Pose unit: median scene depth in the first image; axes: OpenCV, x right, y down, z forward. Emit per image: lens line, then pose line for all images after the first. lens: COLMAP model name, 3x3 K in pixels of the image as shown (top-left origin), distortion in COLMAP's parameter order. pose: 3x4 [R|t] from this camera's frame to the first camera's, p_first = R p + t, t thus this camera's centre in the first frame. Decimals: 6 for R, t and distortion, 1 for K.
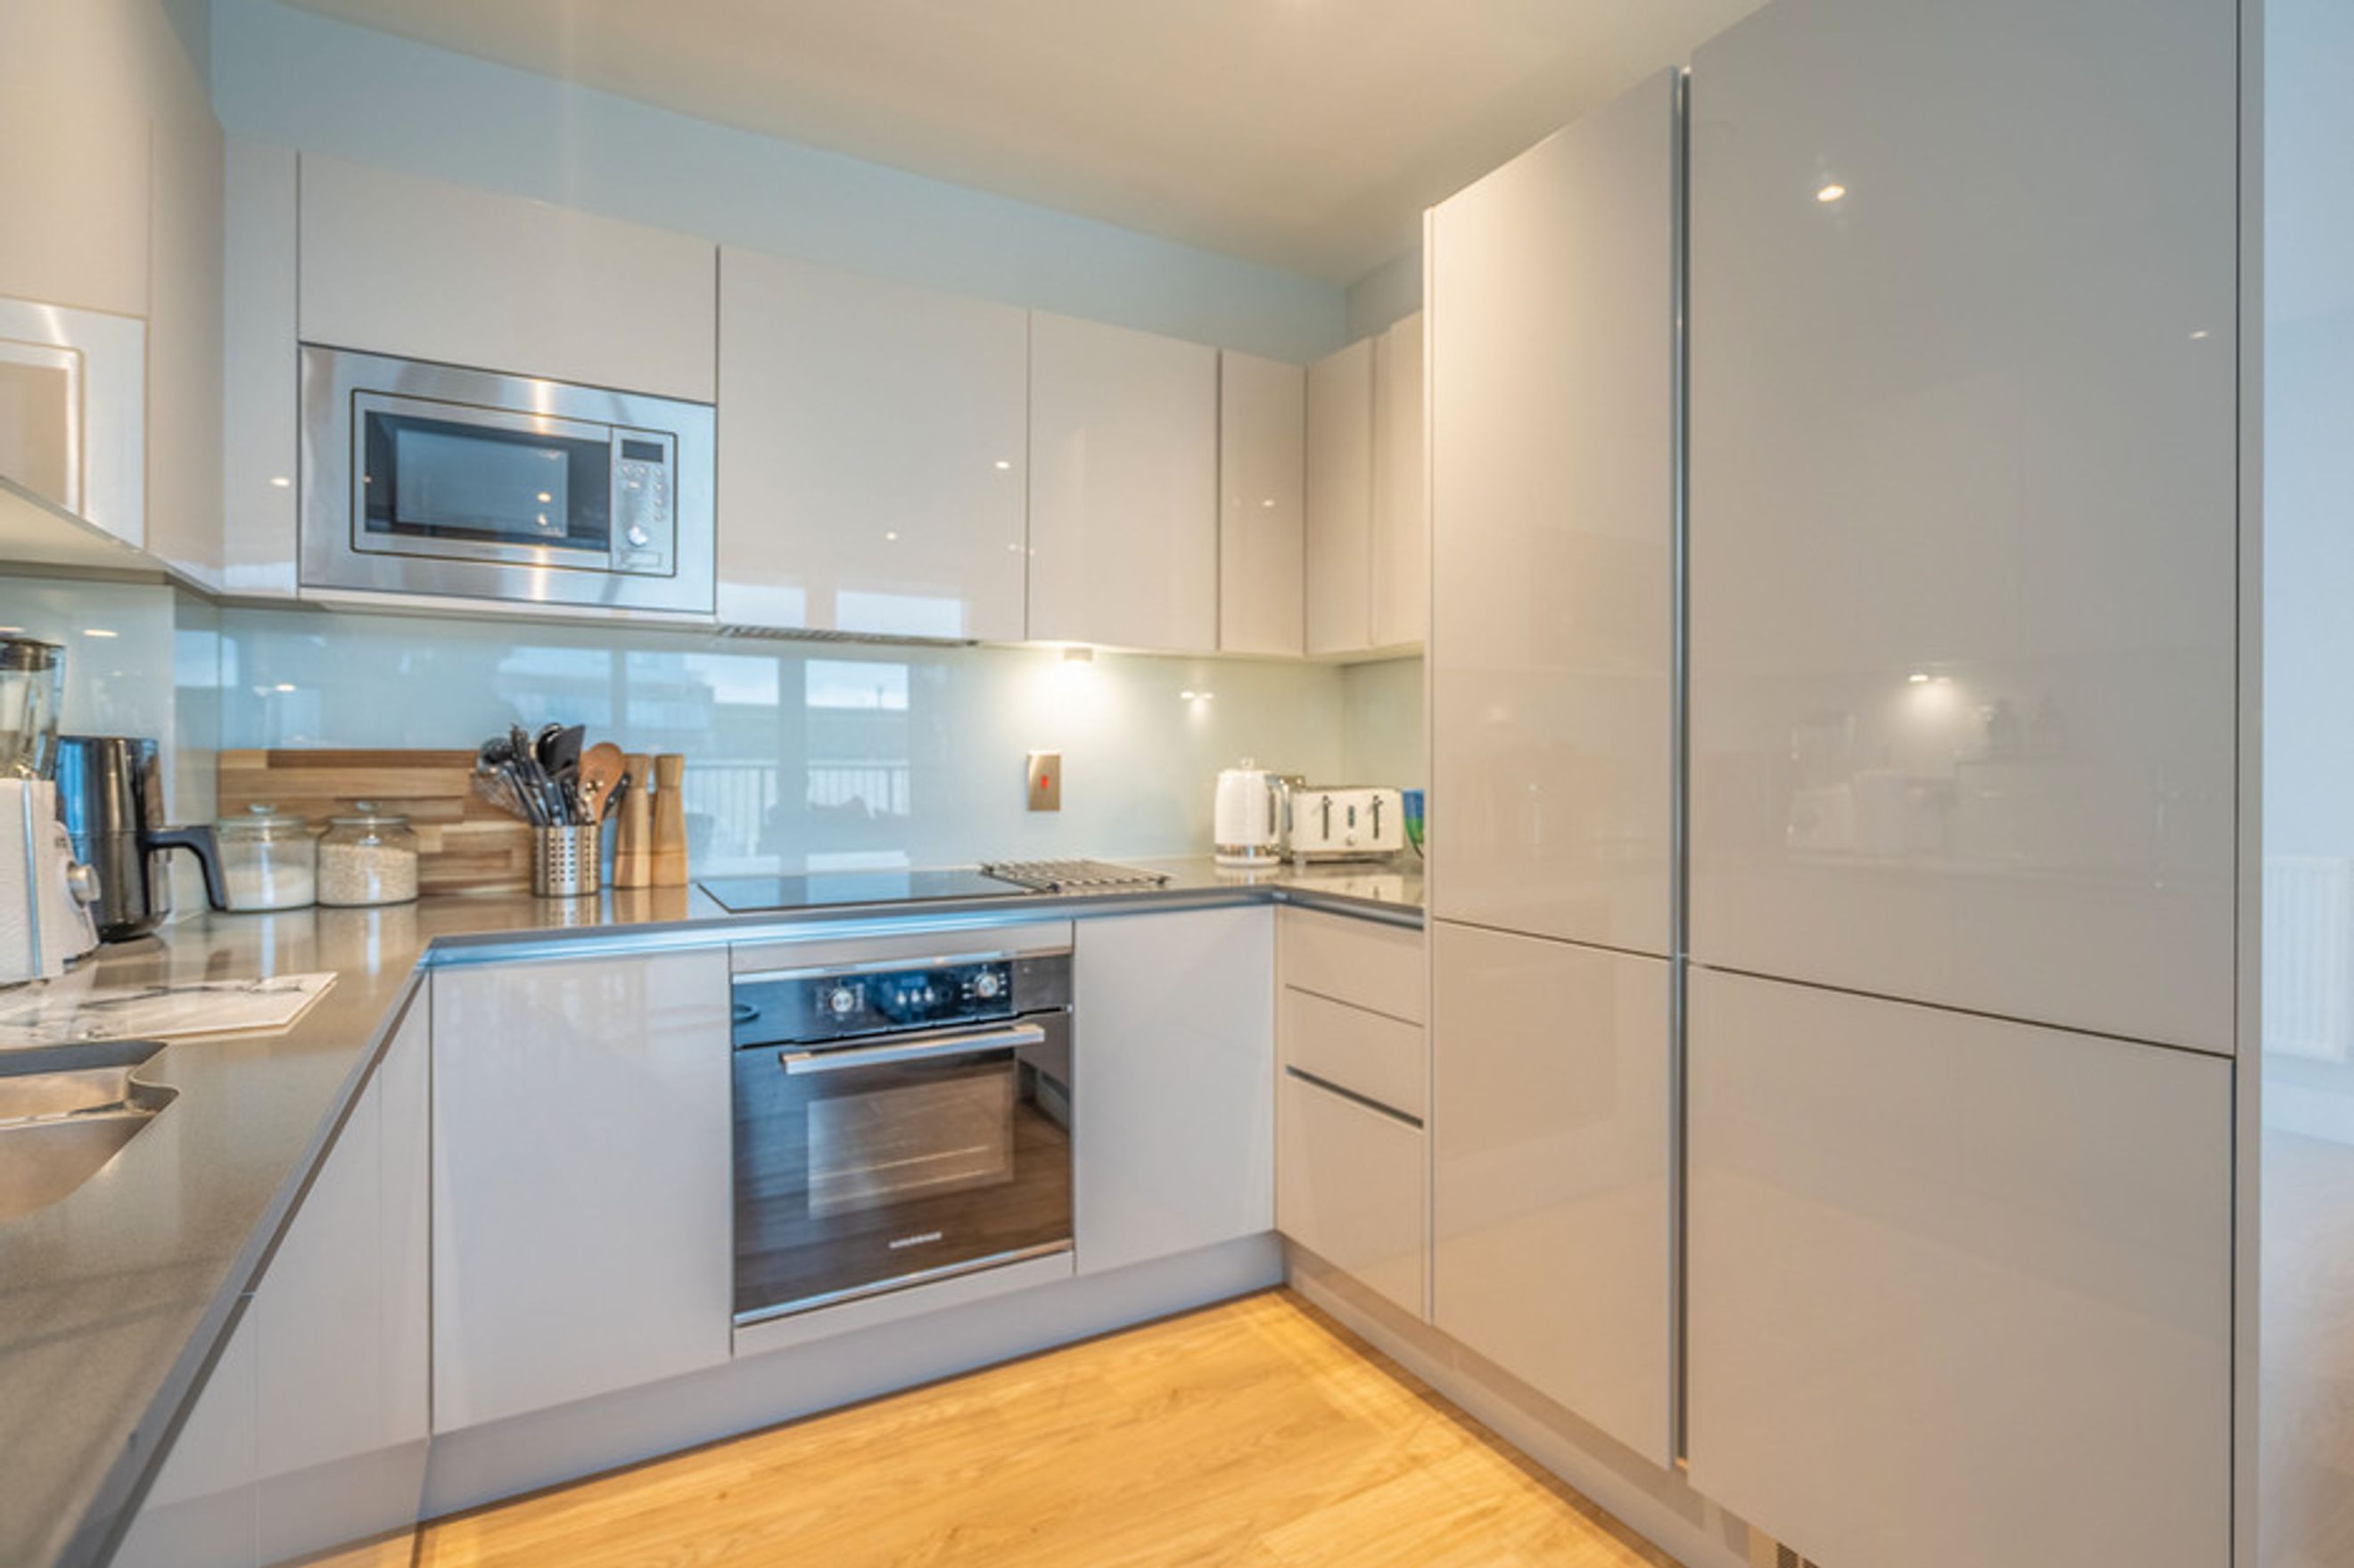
lens RADIAL K [[1144.2, 0, 1267.7], [0, 1144.2, 769.3], [0, 0, 1]] dist [0.000438, 0.001706]
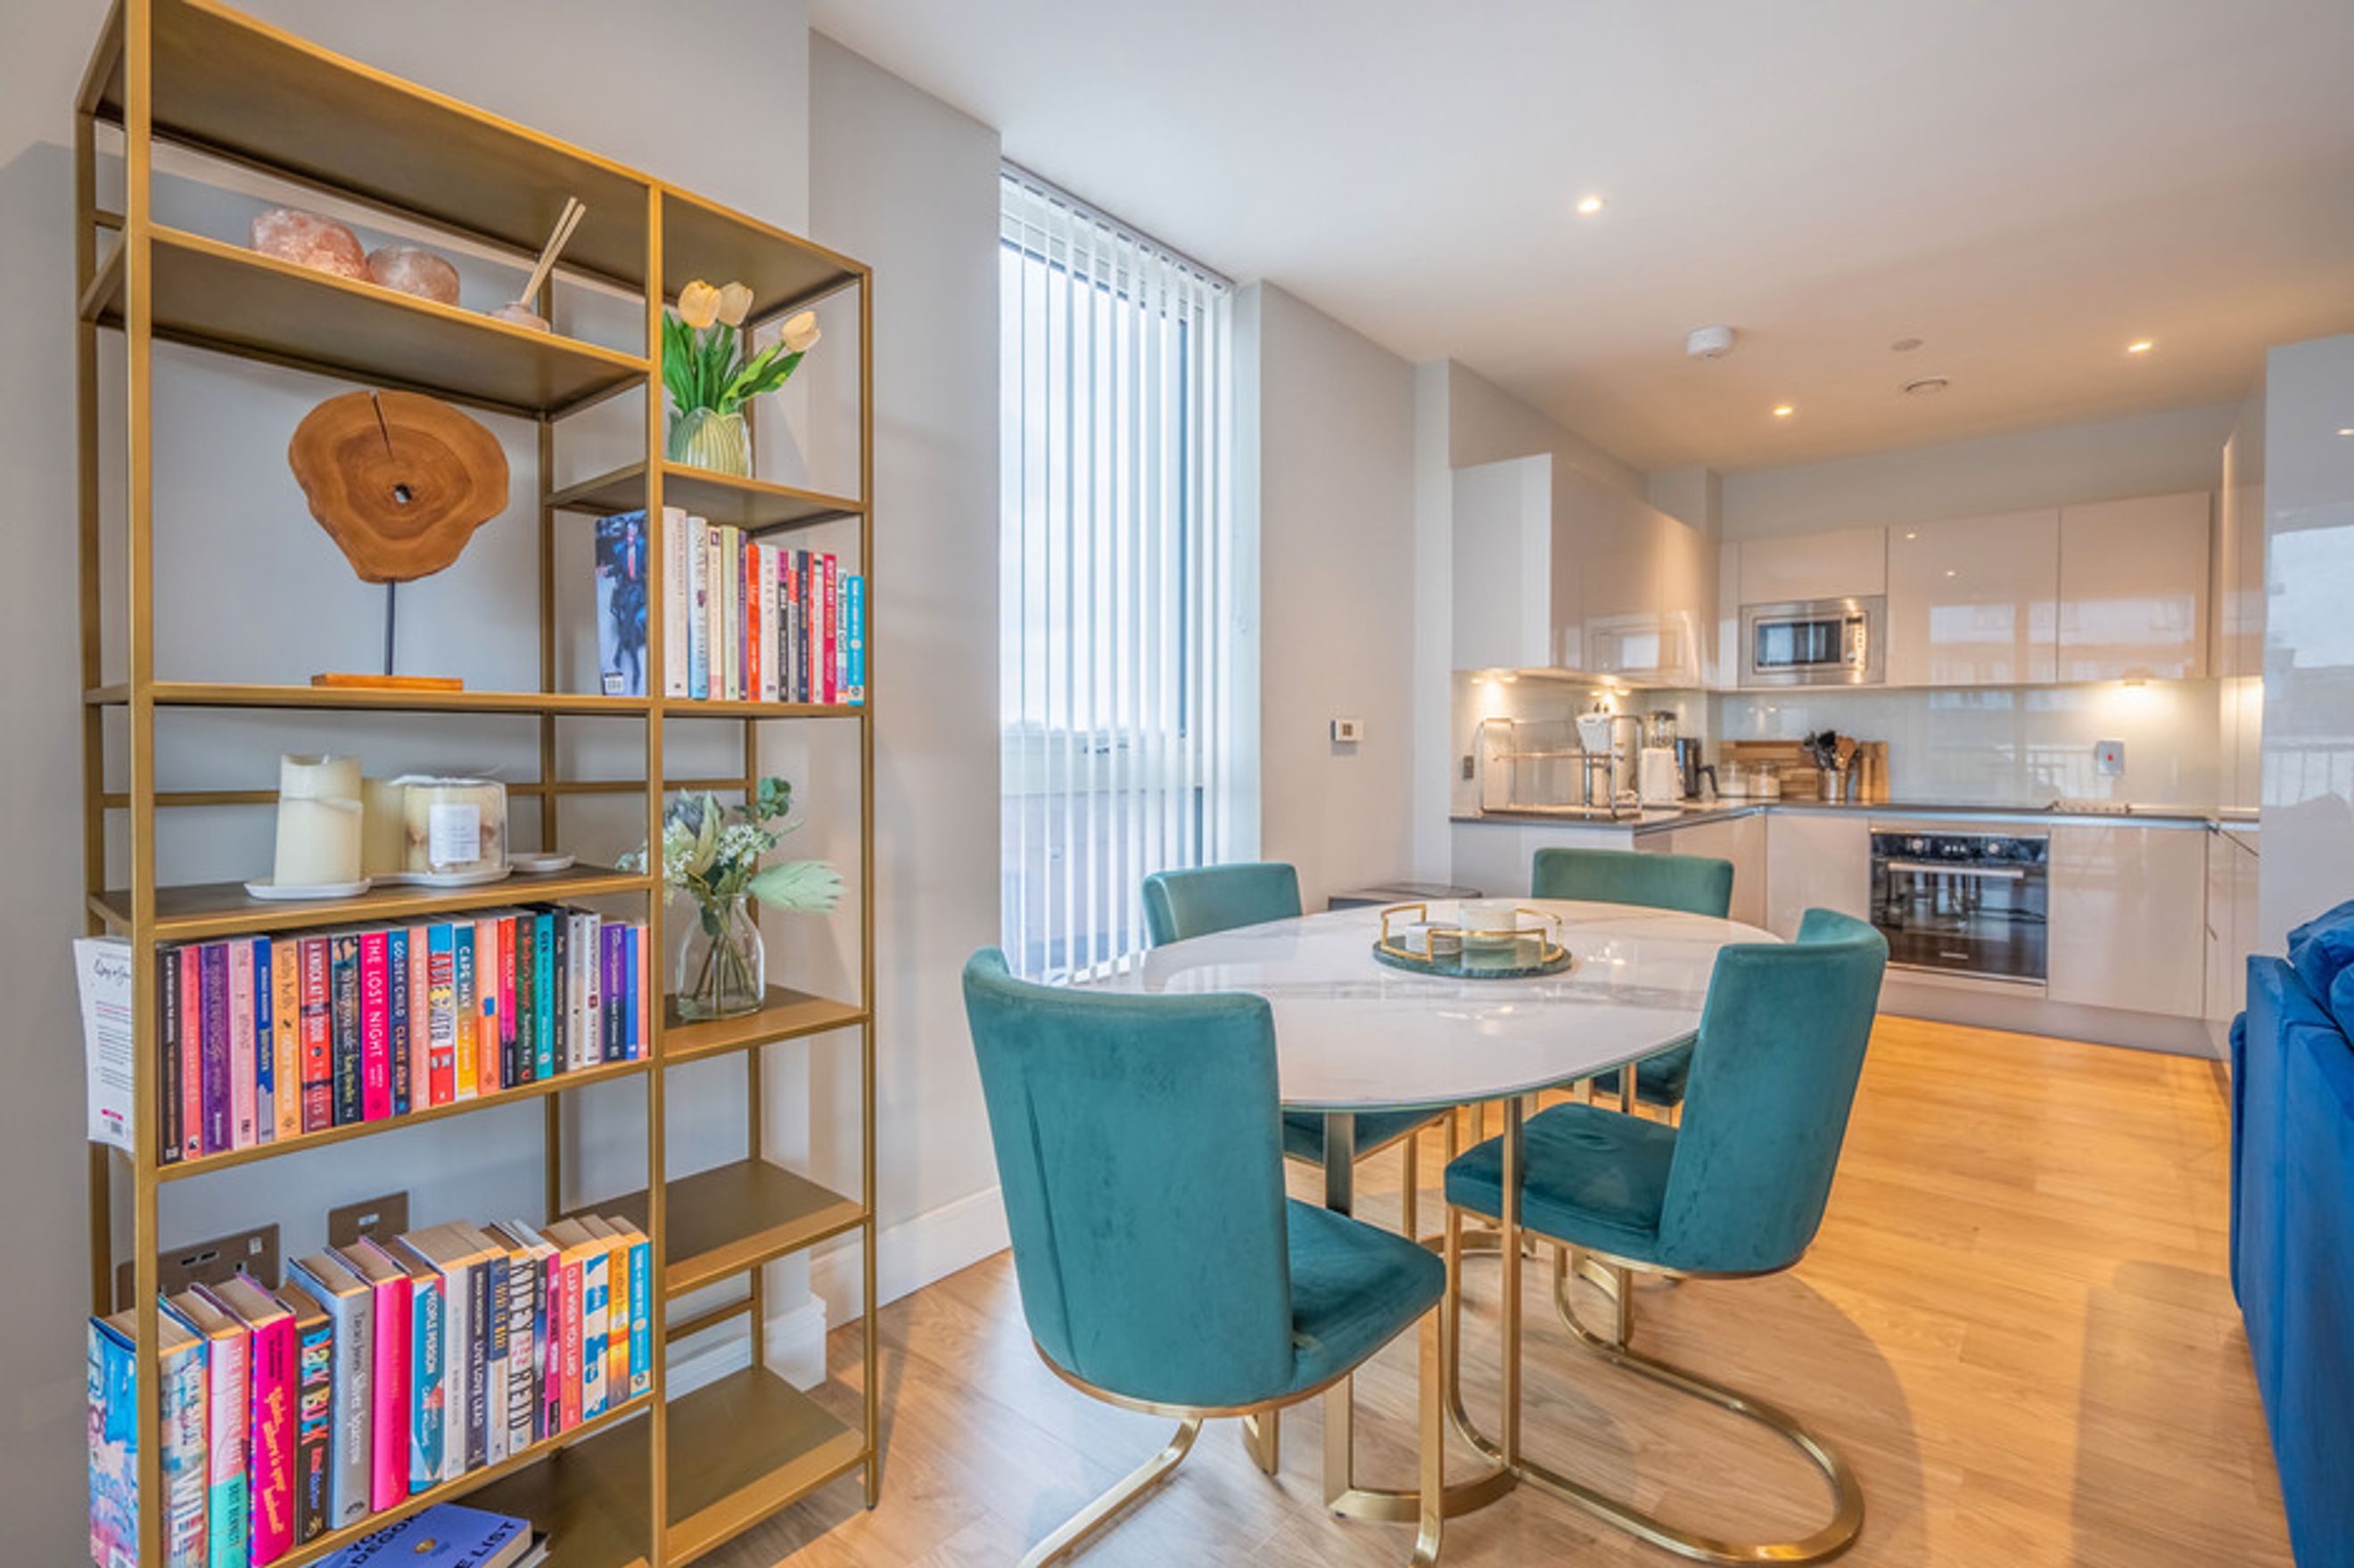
lens RADIAL K [[1057.3, 0, 1215.3], [0, 1057.3, 754.8], [0, 0, 1]] dist [0.001474, 0.001232]
pose [[0.320923, 0.009470, -0.947058, 1.217349], [-0.008847, 0.999936, 0.007001, 0.010453], [0.947064, 0.006132, 0.320986, -1.079484]]
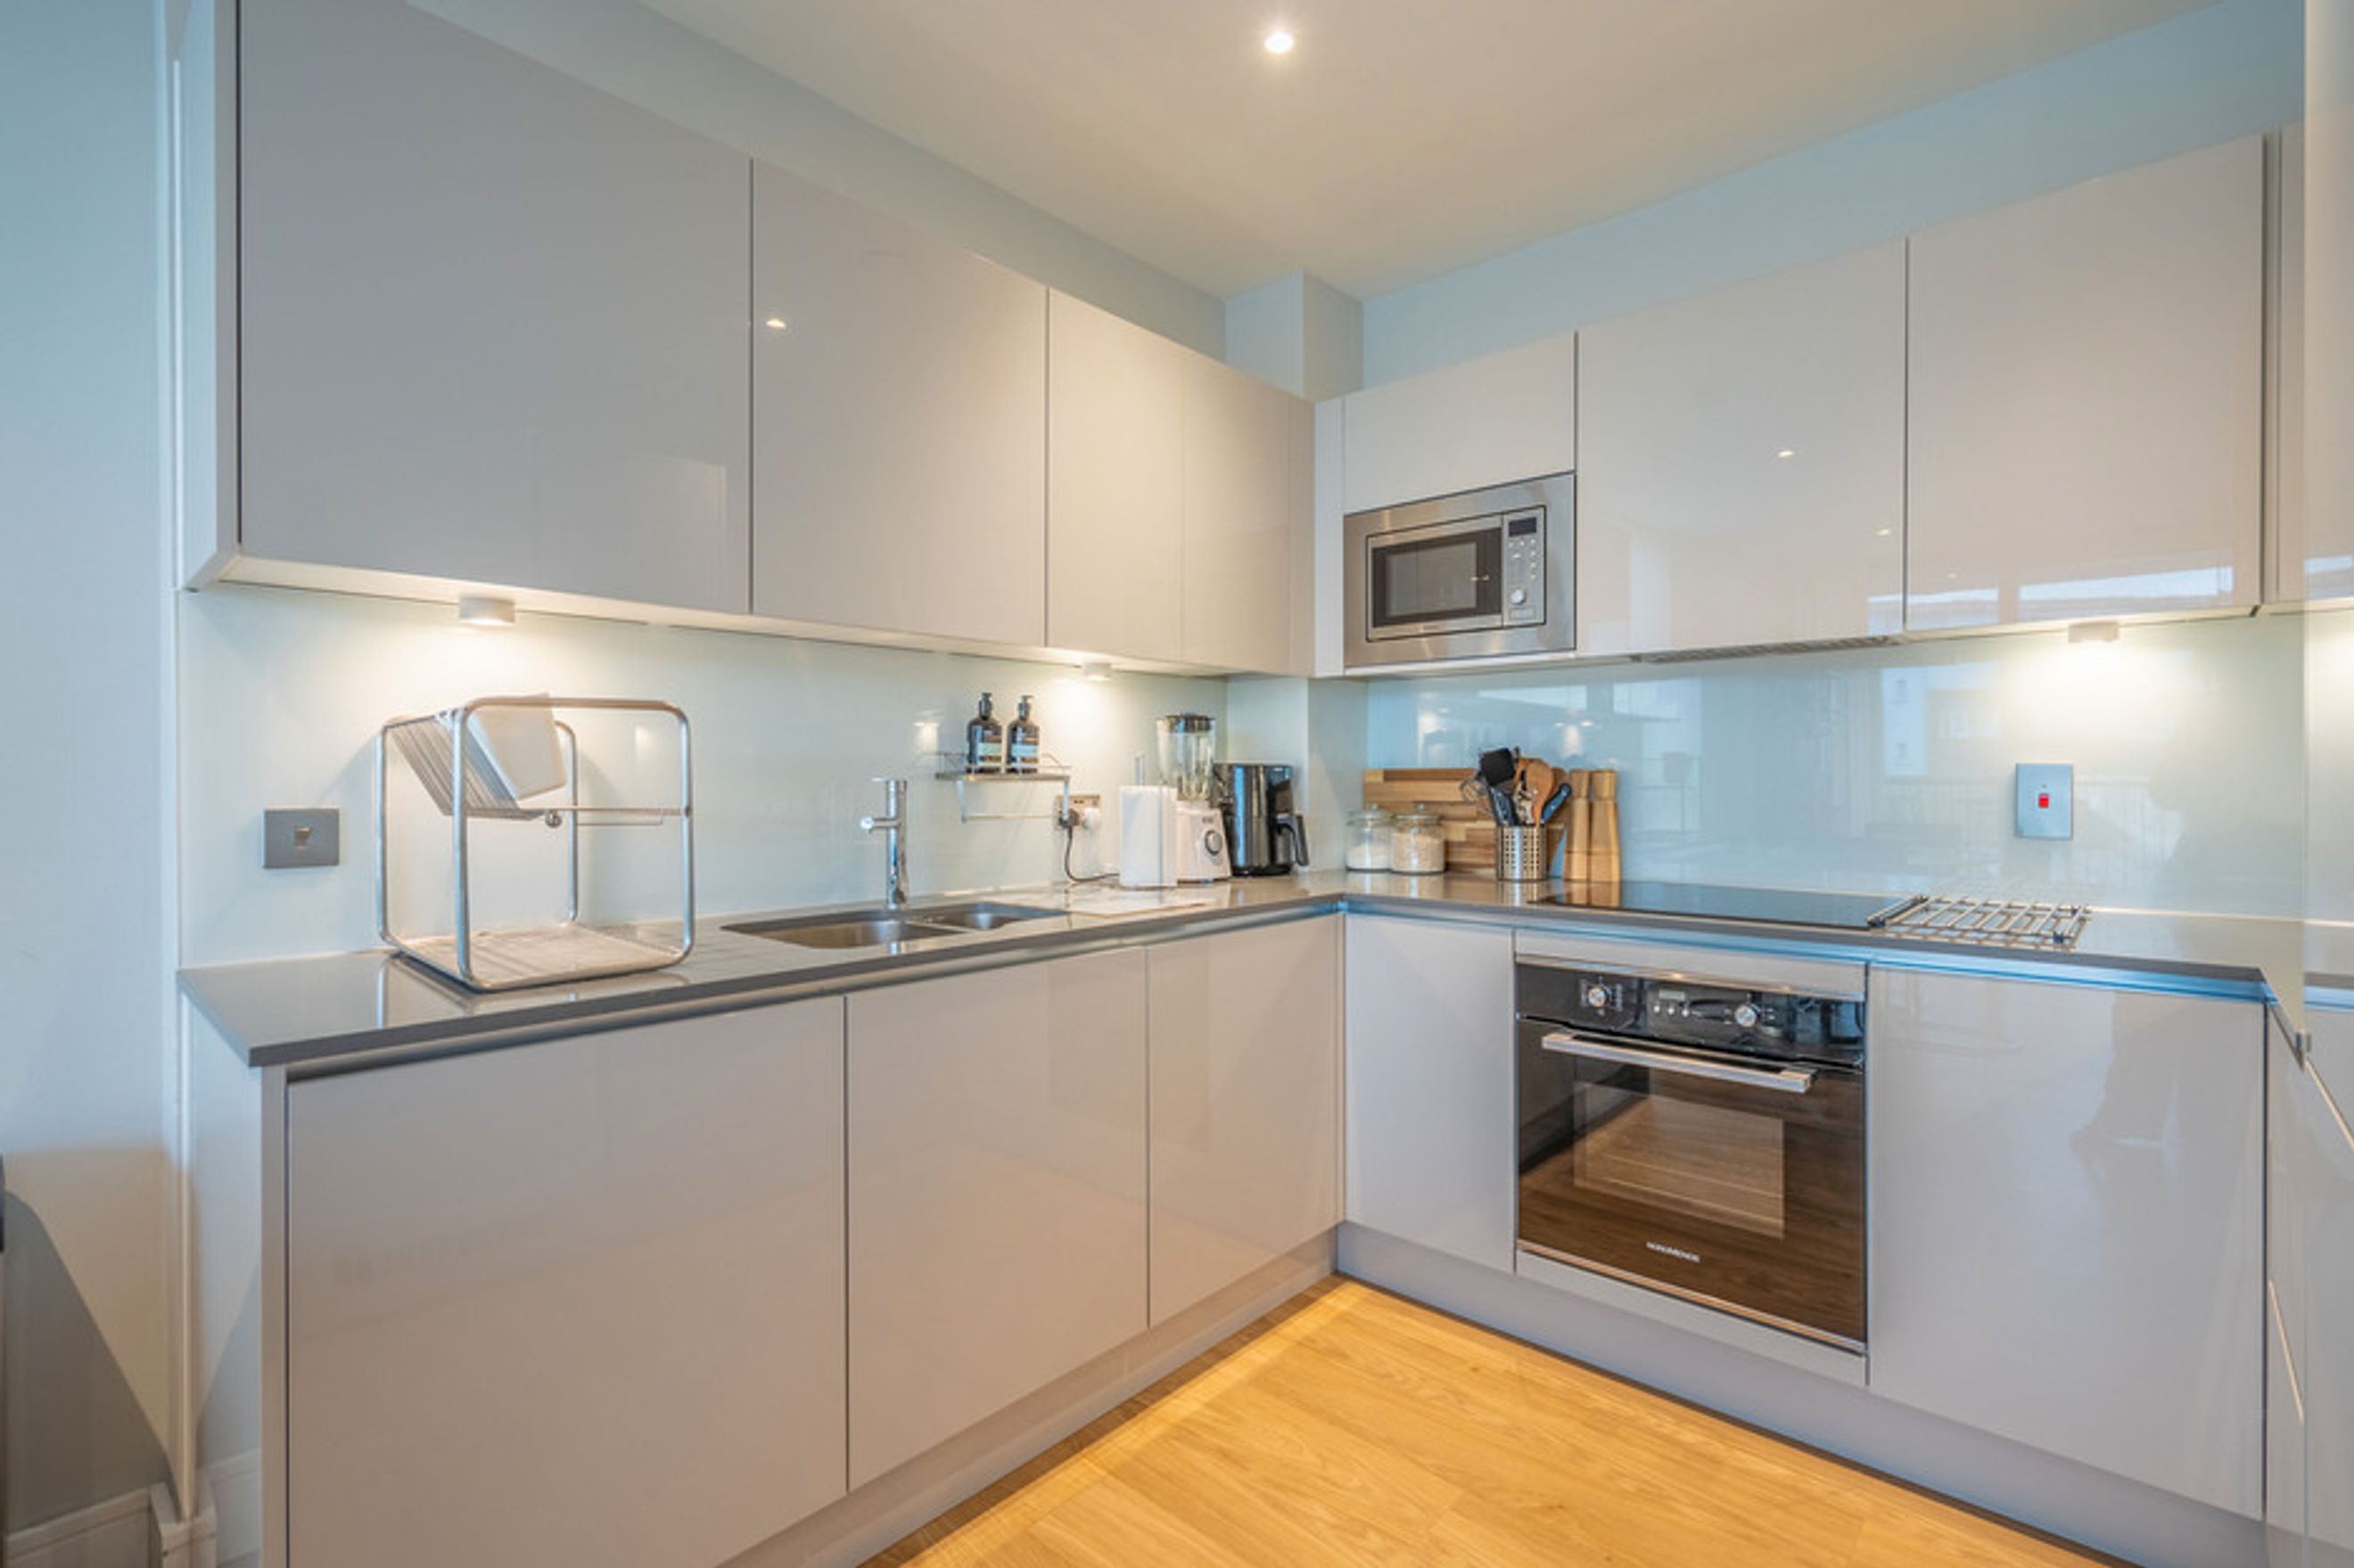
lens RADIAL K [[1057.3, 0, 1180.3], [0, 1057.3, 786.3], [0, 0, 1]] dist [0.001474, 0.001232]
pose [[0.289122, 0.006318, -0.957271, 0.454479], [-0.002015, 0.999980, 0.005991, -0.002350], [0.957290, 0.000197, 0.289129, 0.315617]]
